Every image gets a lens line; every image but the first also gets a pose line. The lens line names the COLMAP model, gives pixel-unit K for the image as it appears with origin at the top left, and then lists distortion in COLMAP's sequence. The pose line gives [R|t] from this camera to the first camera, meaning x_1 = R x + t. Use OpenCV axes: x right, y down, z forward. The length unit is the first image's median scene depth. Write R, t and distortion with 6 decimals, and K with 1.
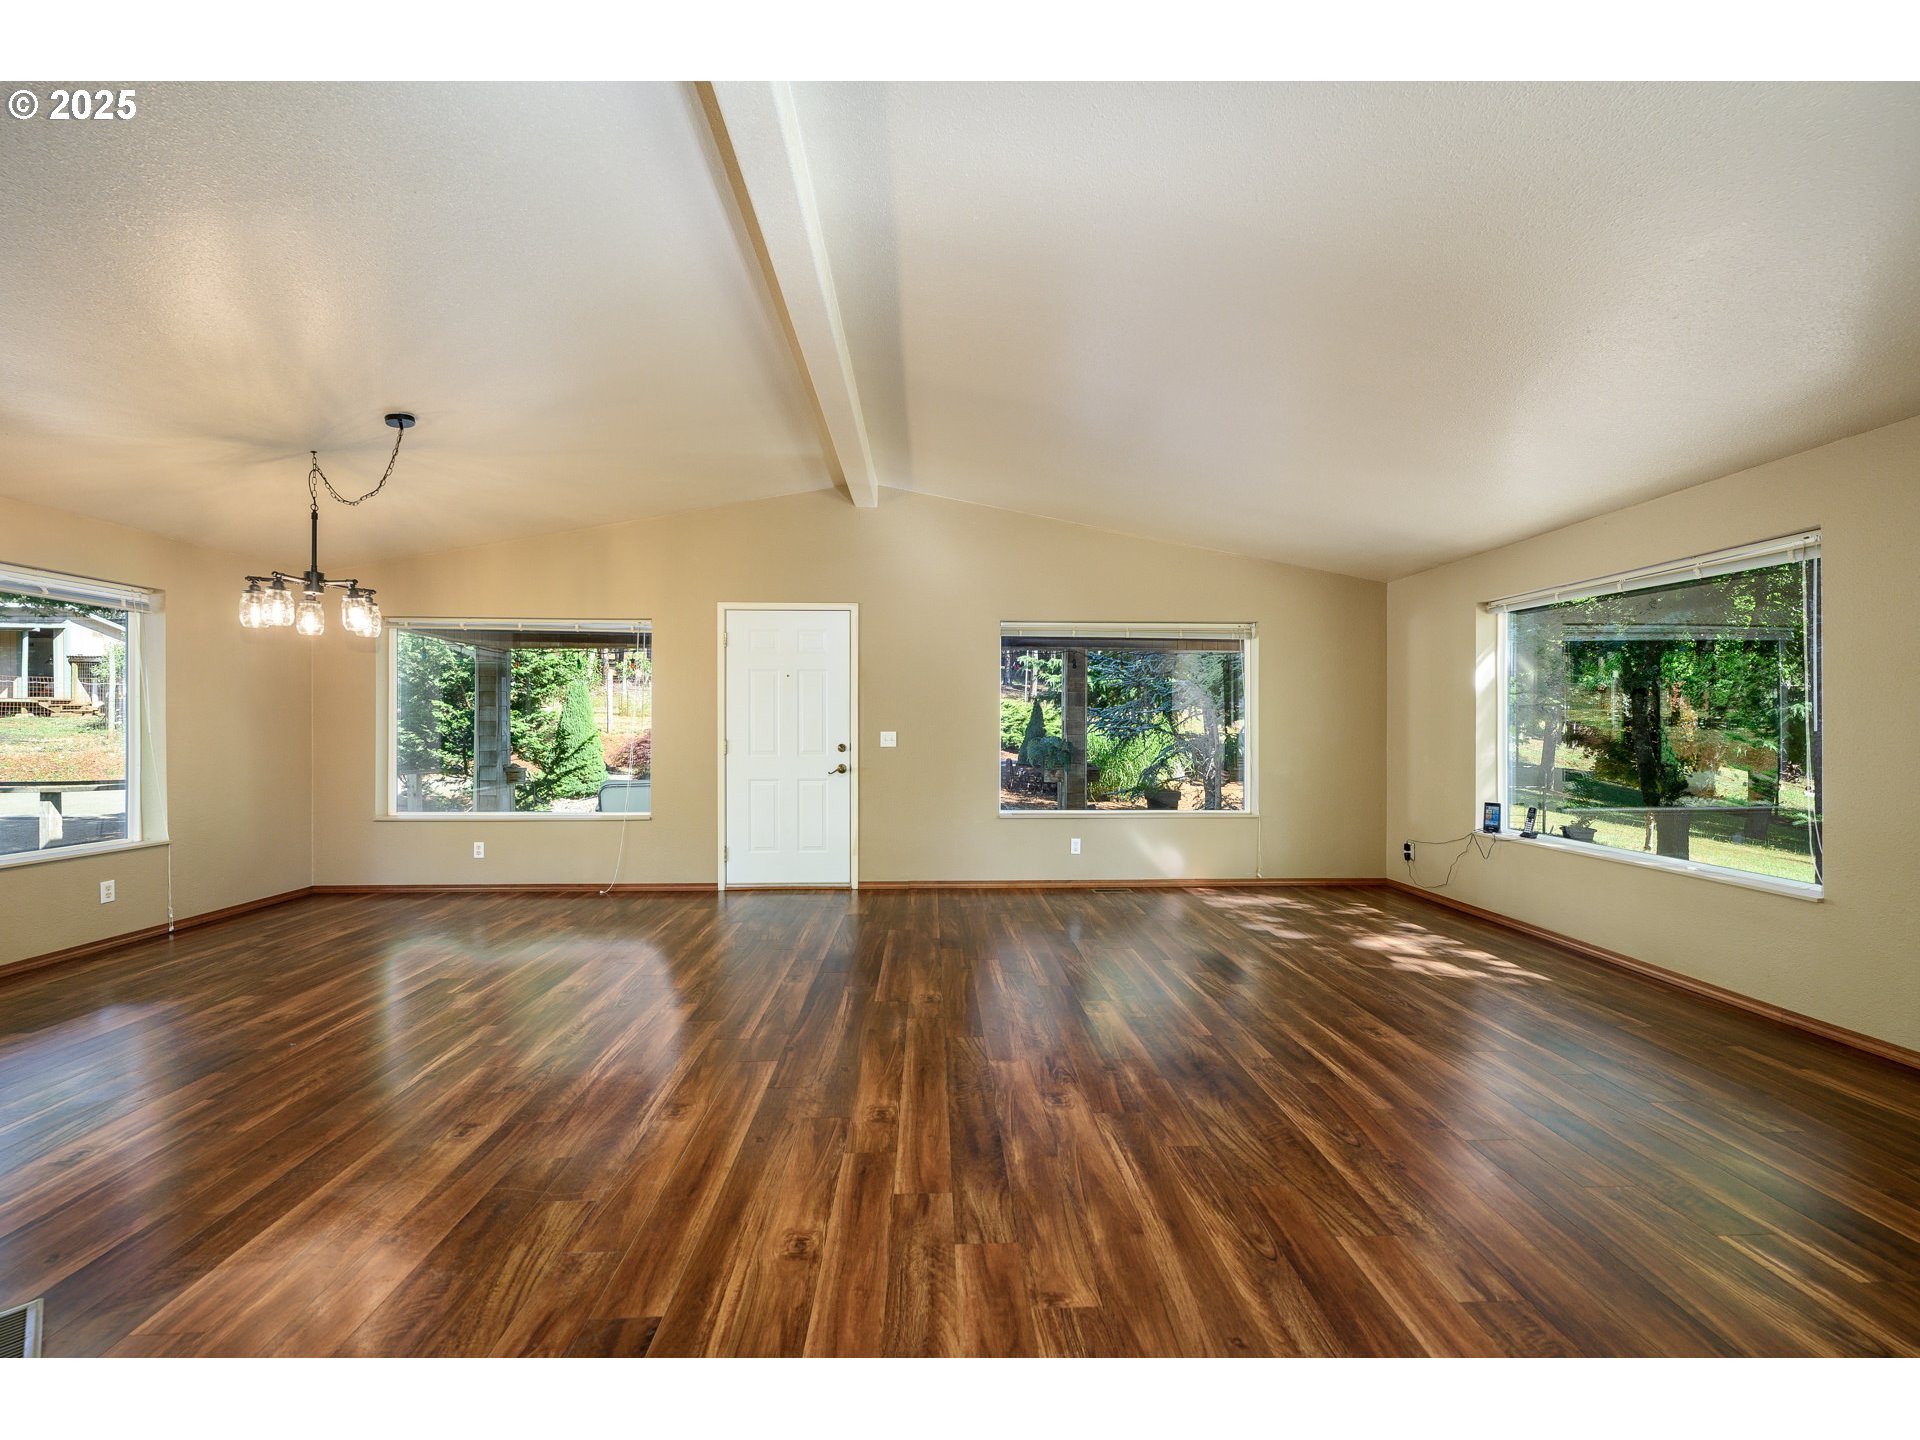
lens RADIAL K [[793.3, 0, 963.8], [0, 793.3, 725.2], [0, 0, 1]] dist [0.000490, -0.000080]
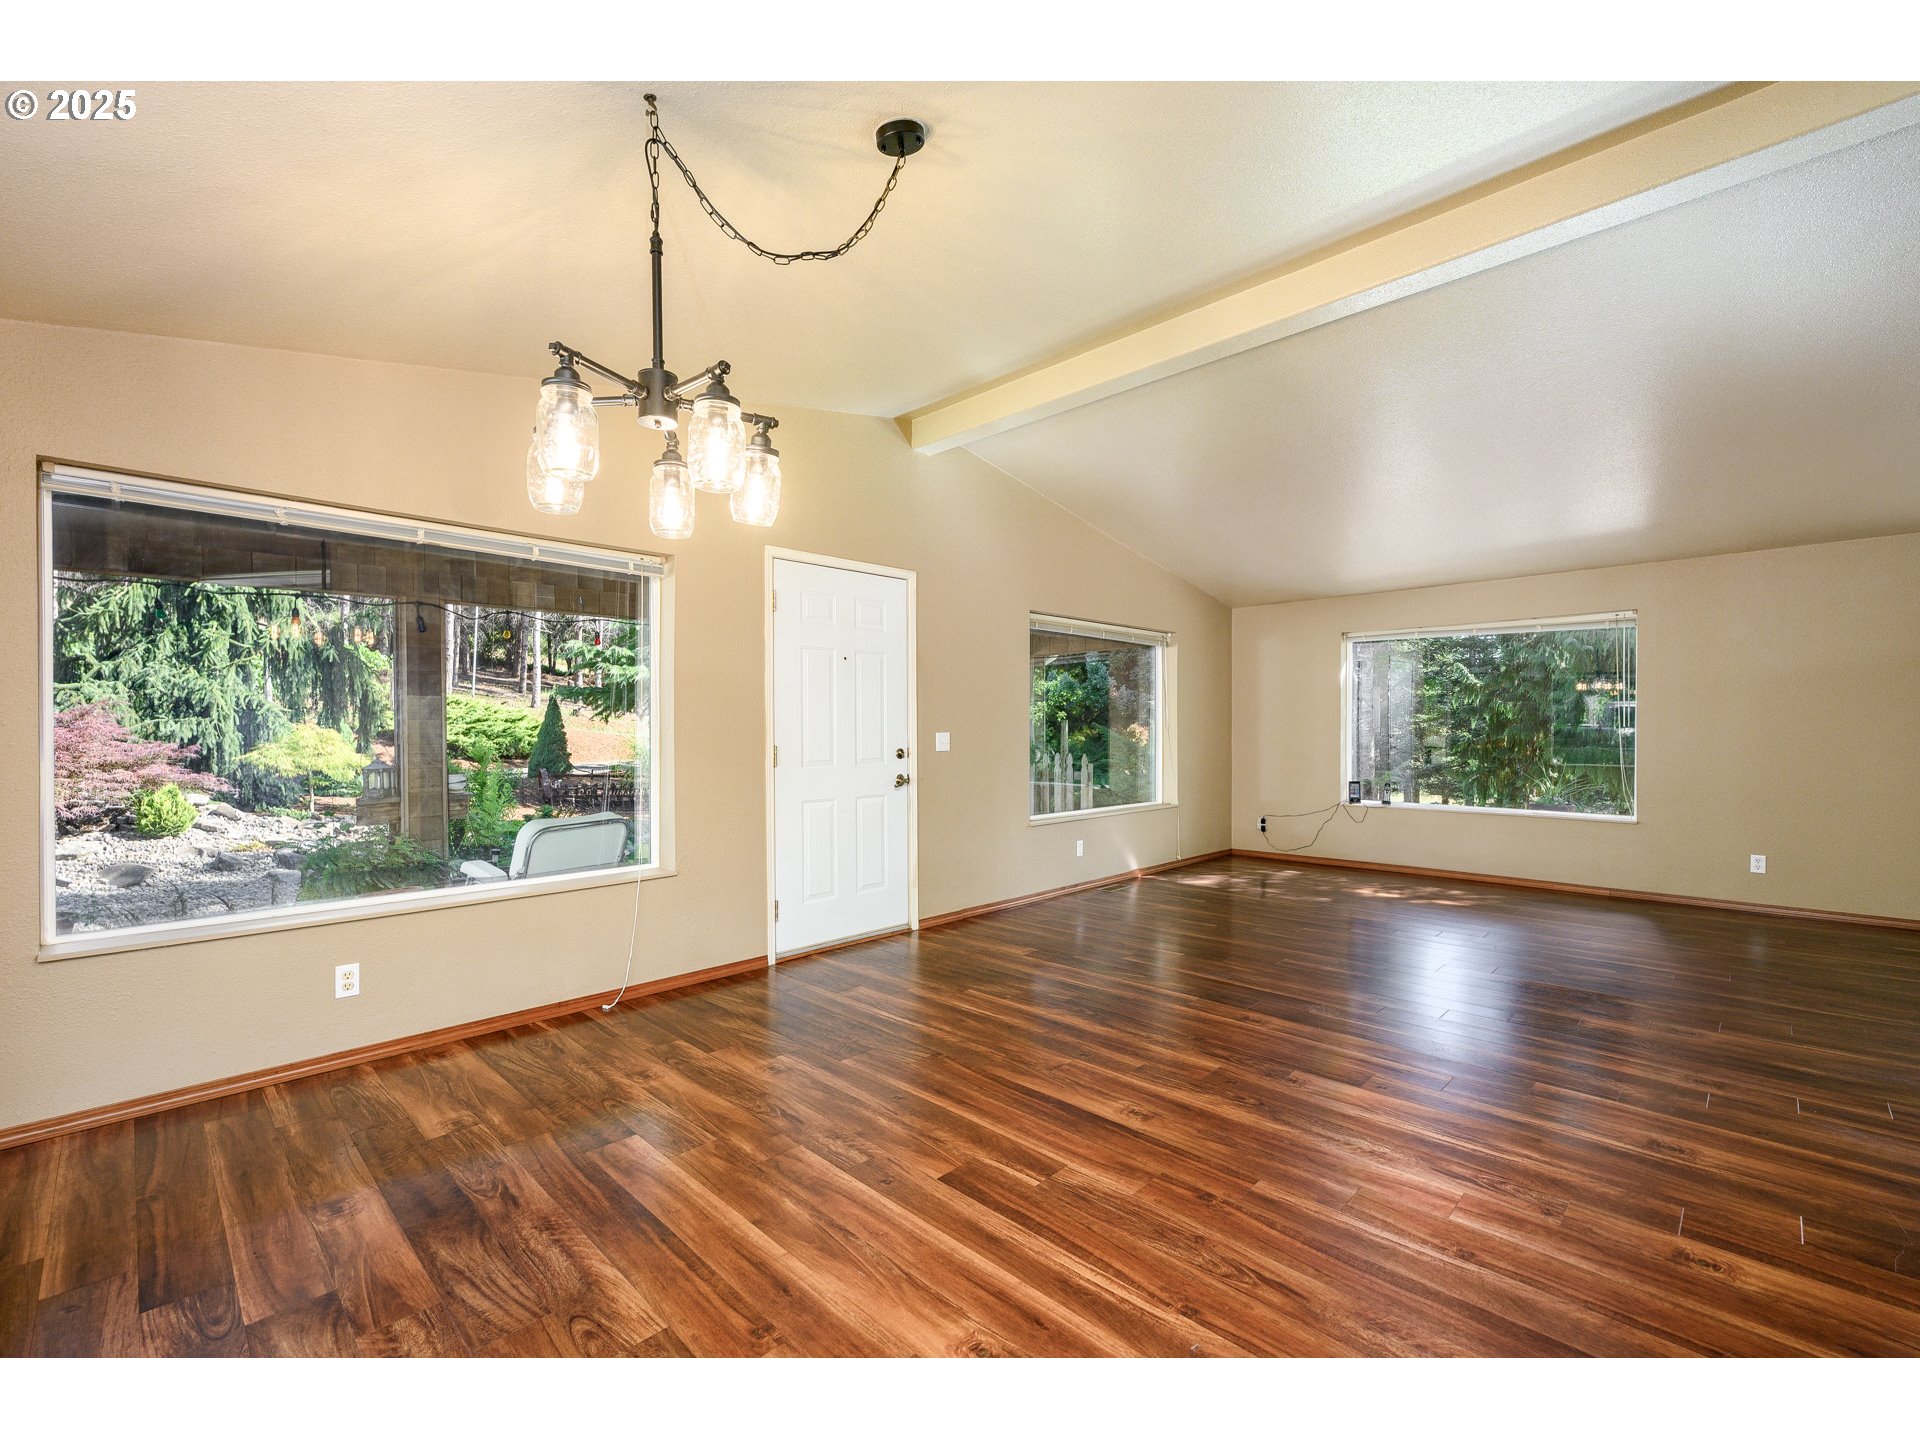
lens RADIAL K [[822.9, 0, 959.7], [0, 822.9, 737.7], [0, 0, 1]] dist [0.000435, 0.000575]
pose [[0.731858, -0.011851, 0.681354, -1.007639], [0.002687, 0.999891, 0.014506, 0.001407], [-0.681451, -0.008785, 0.731811, 0.550330]]
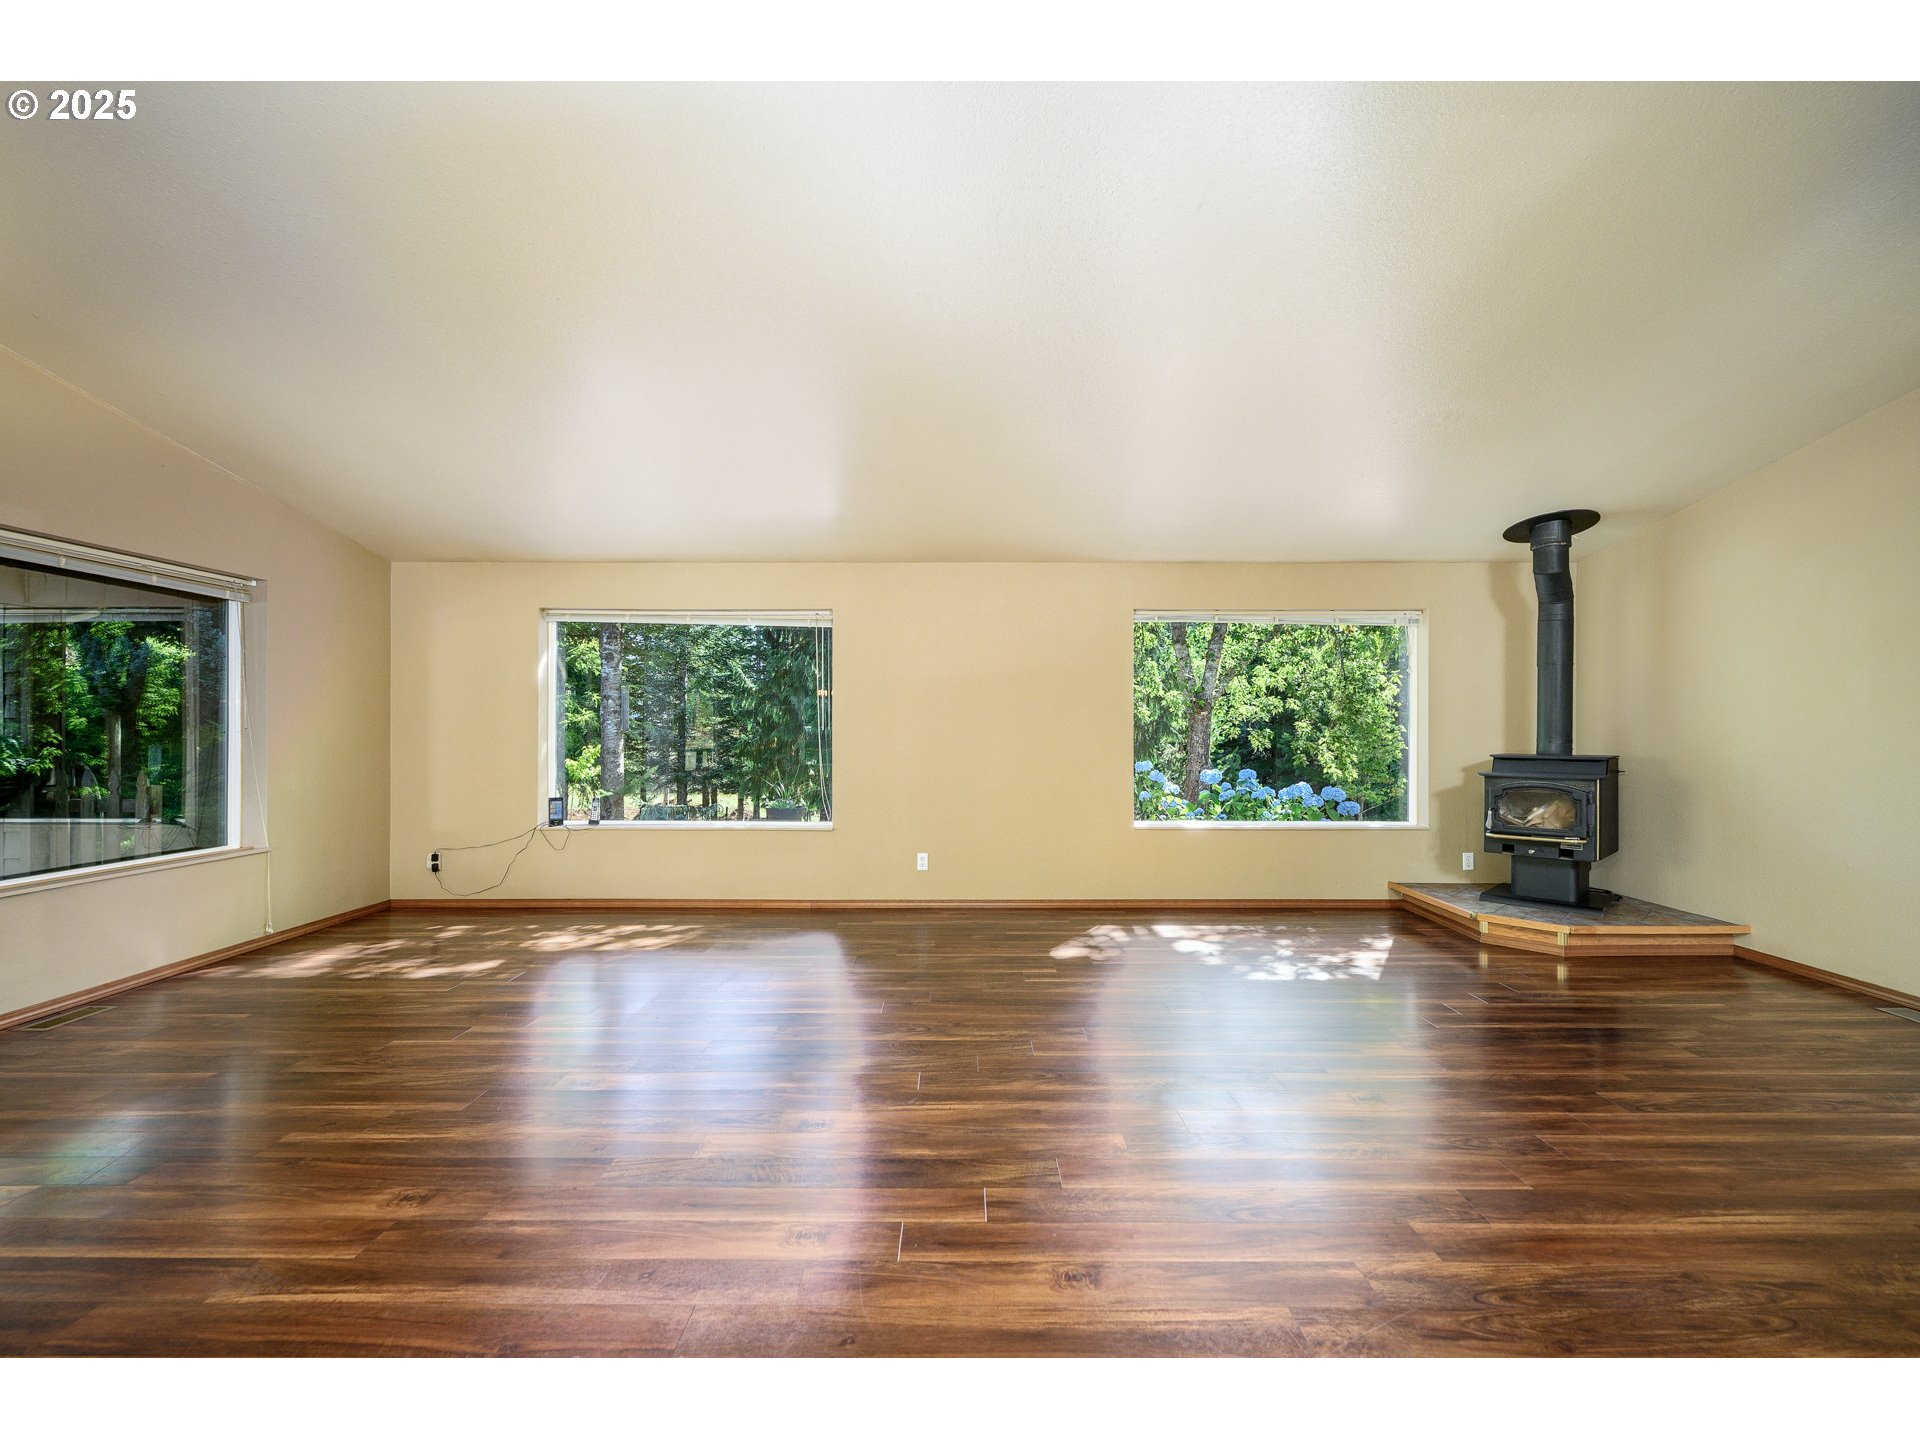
lens RADIAL K [[838.4, 0, 963.7], [0, 838.4, 728.8], [0, 0, 1]] dist [-0.001558, -0.000015]
pose [[0.041110, -0.001007, 0.999154, -0.566932], [-0.004482, 0.999989, 0.001192, 0.001154], [-0.999145, -0.004527, 0.041105, 0.515872]]
